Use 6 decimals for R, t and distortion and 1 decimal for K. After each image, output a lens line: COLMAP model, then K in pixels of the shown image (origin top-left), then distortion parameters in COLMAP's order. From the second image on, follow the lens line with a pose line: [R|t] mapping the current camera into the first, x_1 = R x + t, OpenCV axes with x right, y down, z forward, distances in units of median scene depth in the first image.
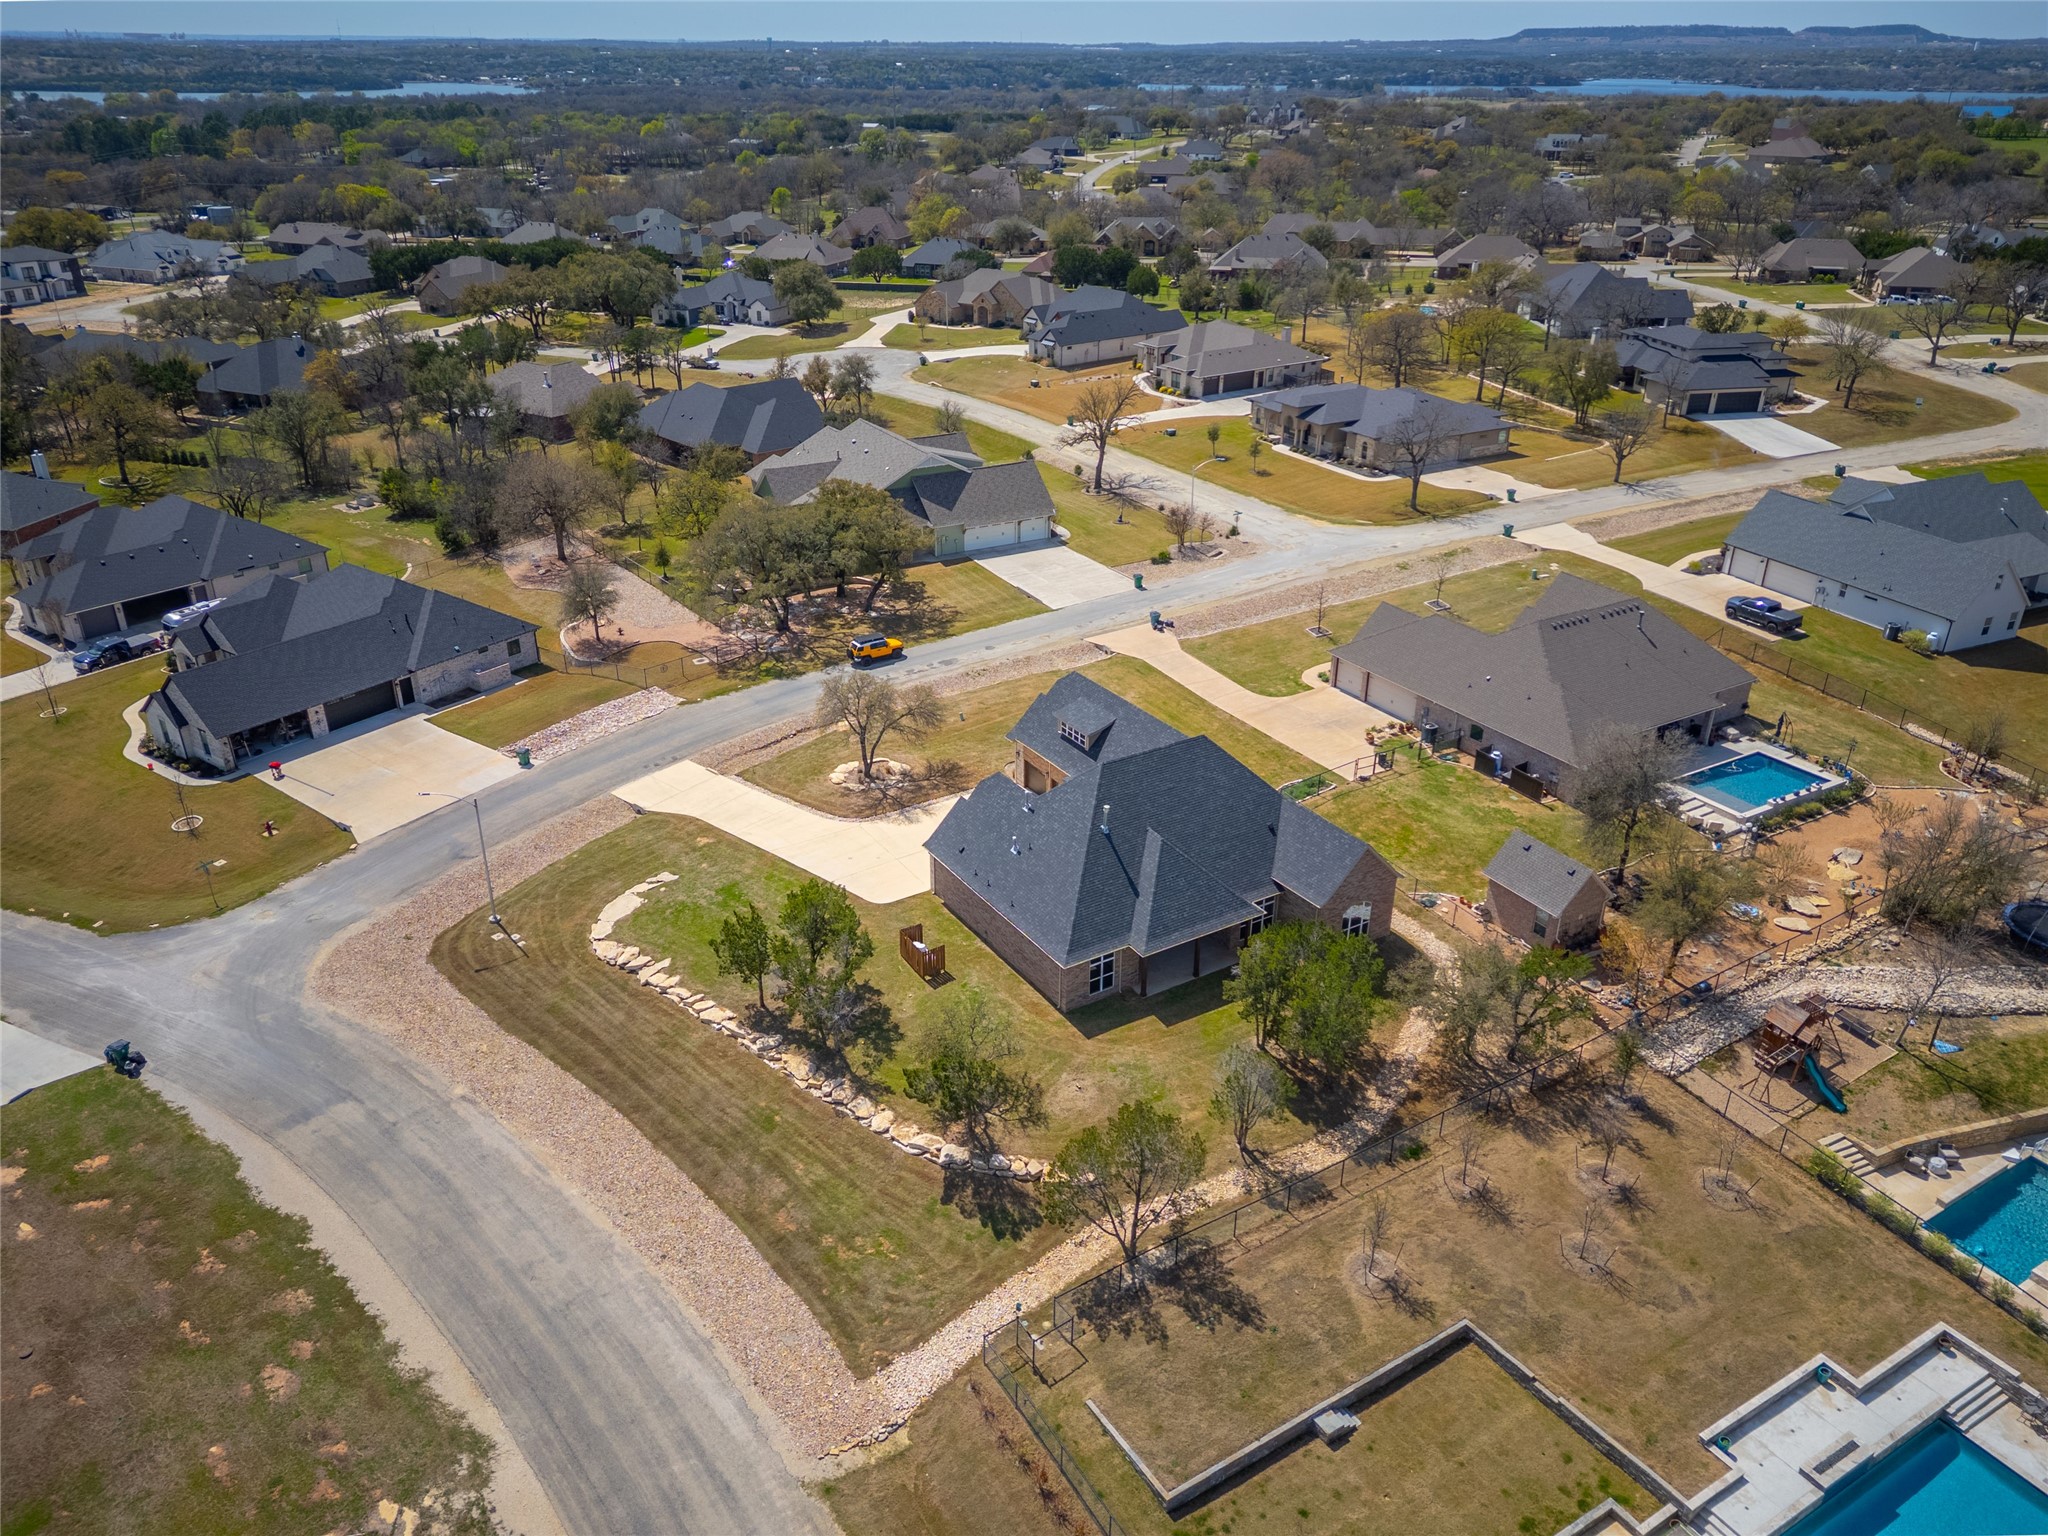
lens RADIAL K [[1475.2, 0, 1029.9], [0, 1475.2, 734.4], [0, 0, 1]] dist [0.094288, -0.104483]
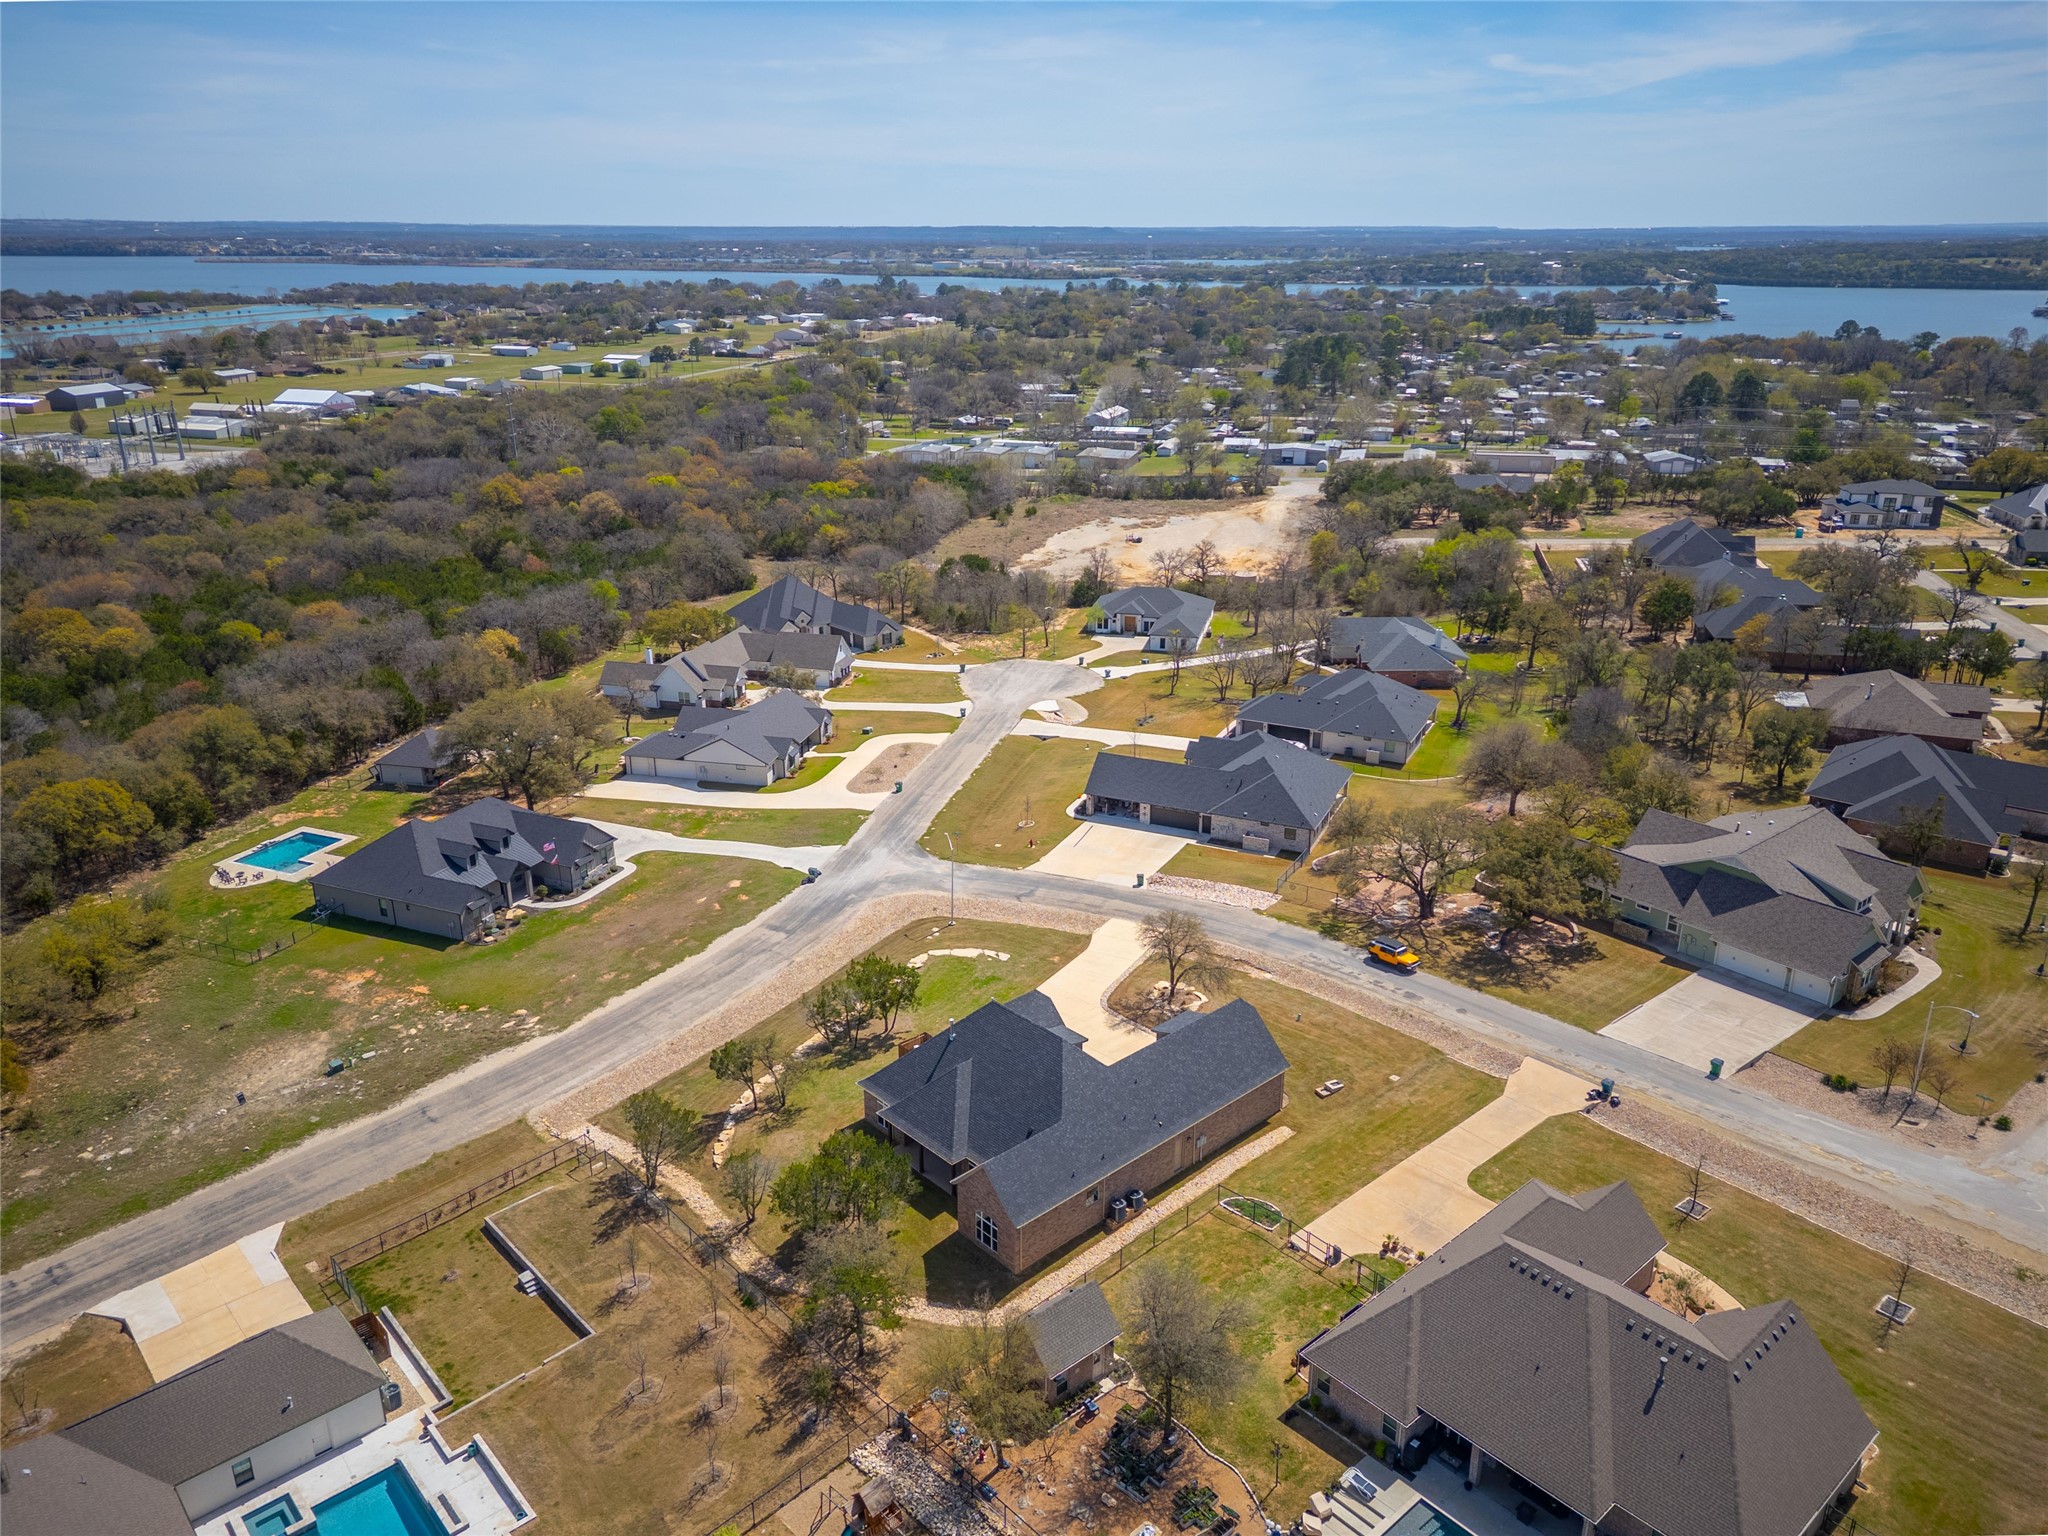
lens RADIAL K [[1475.2, 0, 1029.9], [0, 1475.2, 734.4], [0, 0, 1]] dist [0.094288, -0.104483]
pose [[0.185163, 0.309854, -0.932580, 1.304220], [-0.409429, 0.887027, 0.213427, -0.521177], [0.893355, 0.342307, 0.291108, 0.622574]]
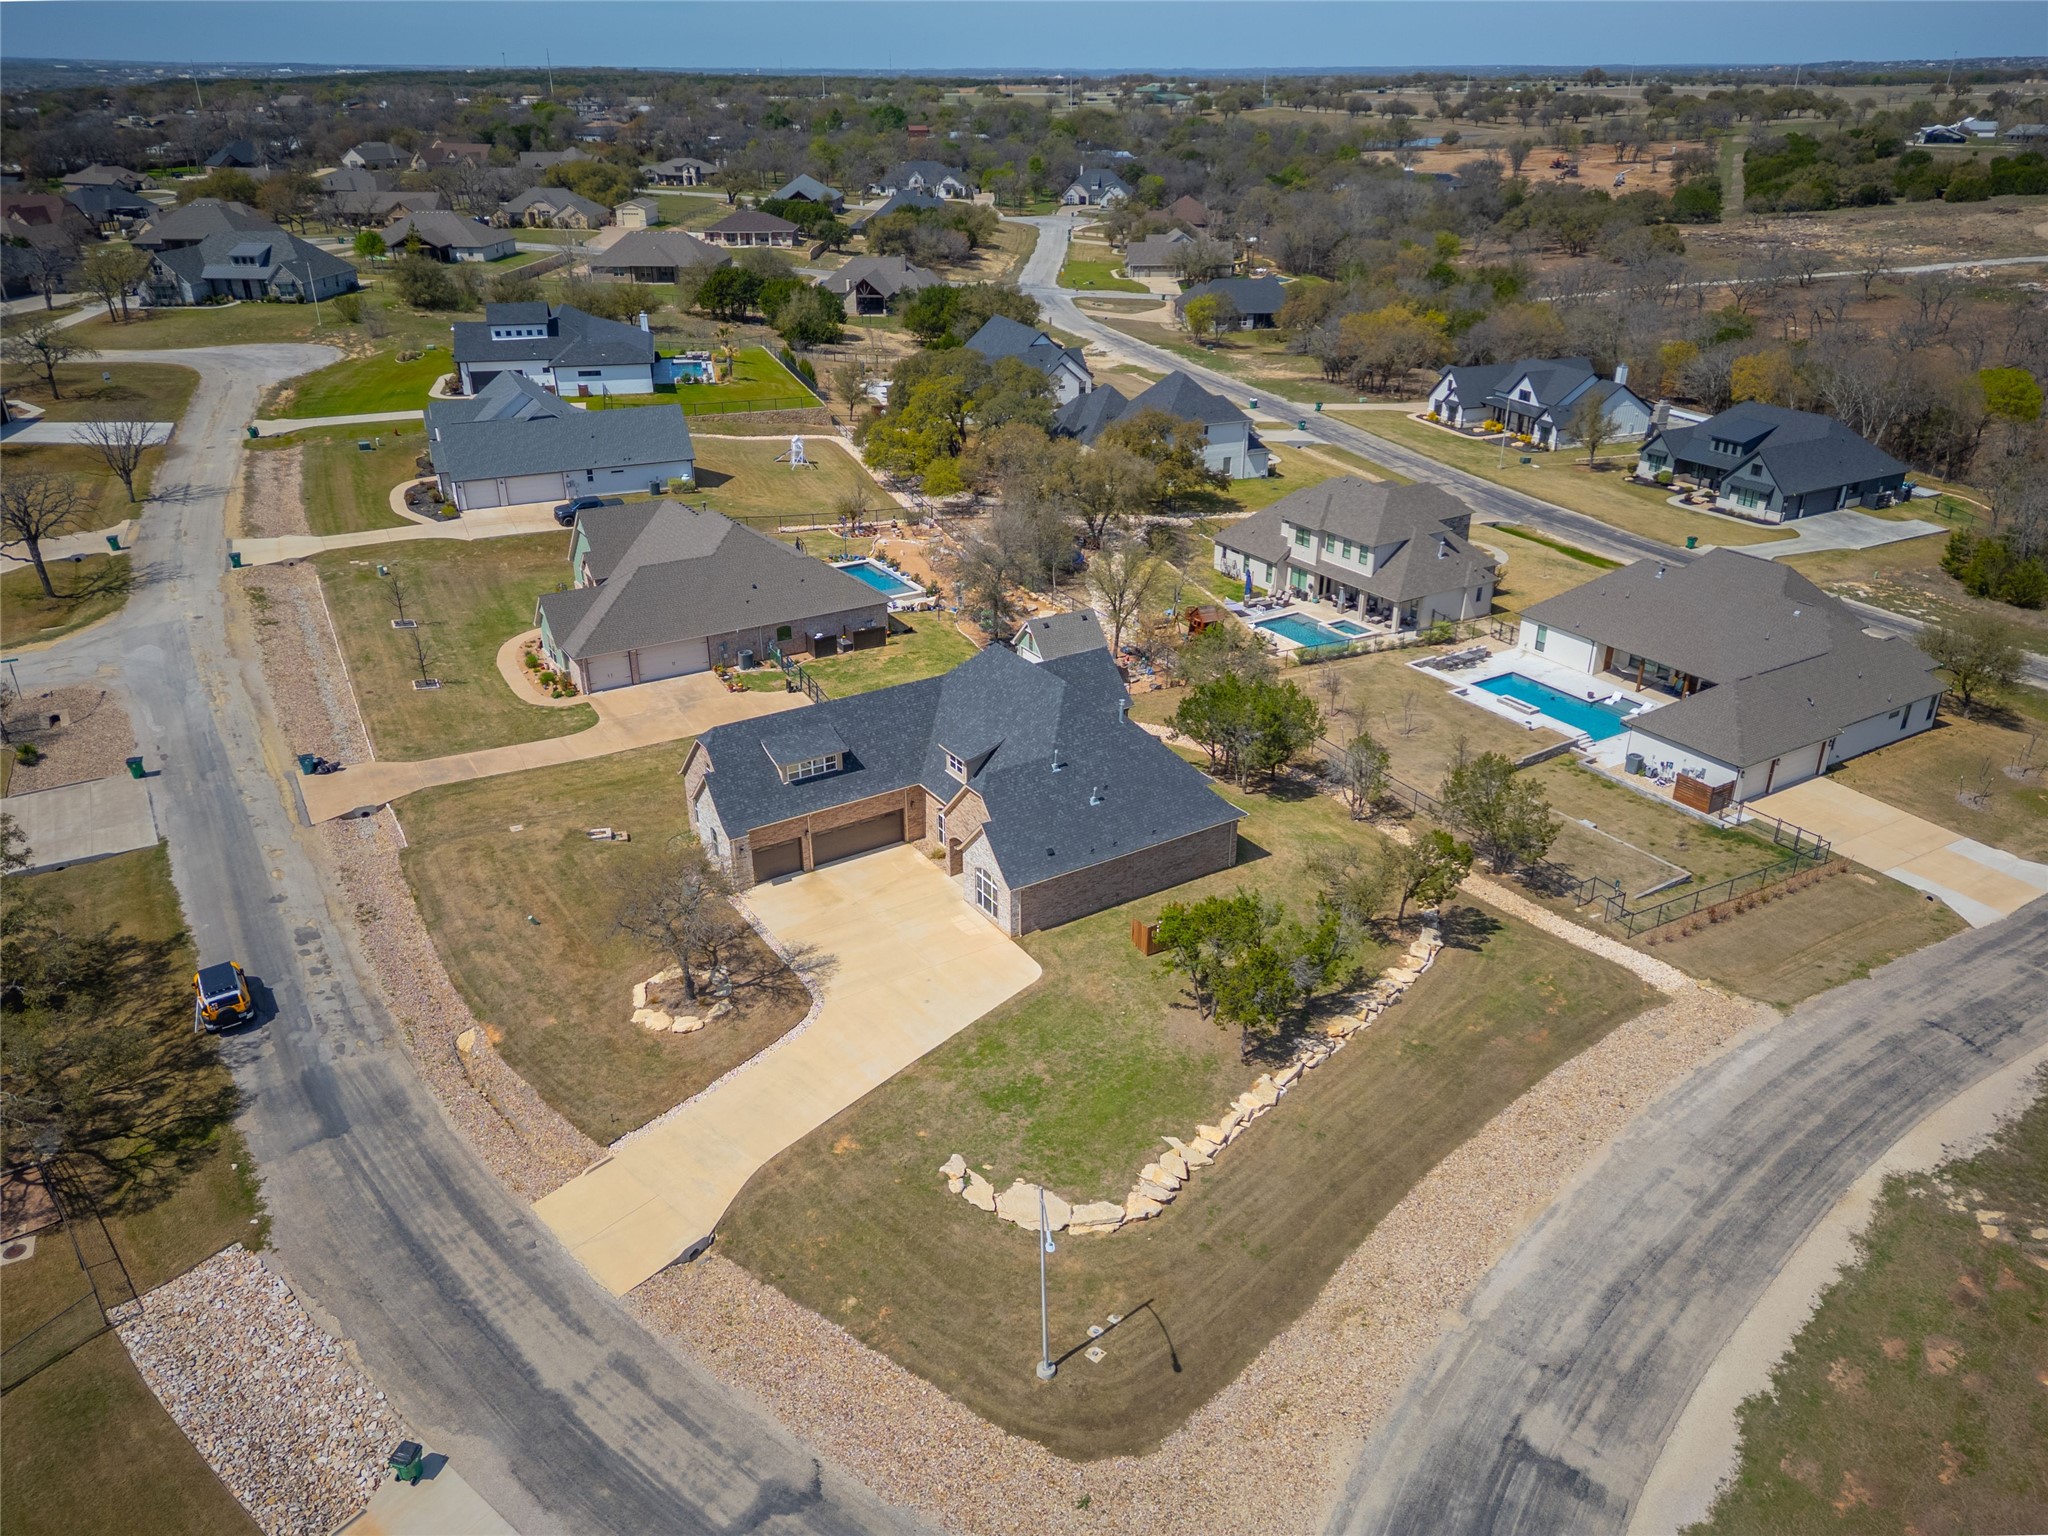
lens RADIAL K [[1475.2, 0, 1029.9], [0, 1475.2, 734.4], [0, 0, 1]] dist [0.094288, -0.104483]
pose [[-0.006133, -0.411707, 0.911296, -0.924715], [0.418363, 0.826668, 0.376289, -0.356366], [-0.908259, 0.383560, 0.167173, 0.953087]]
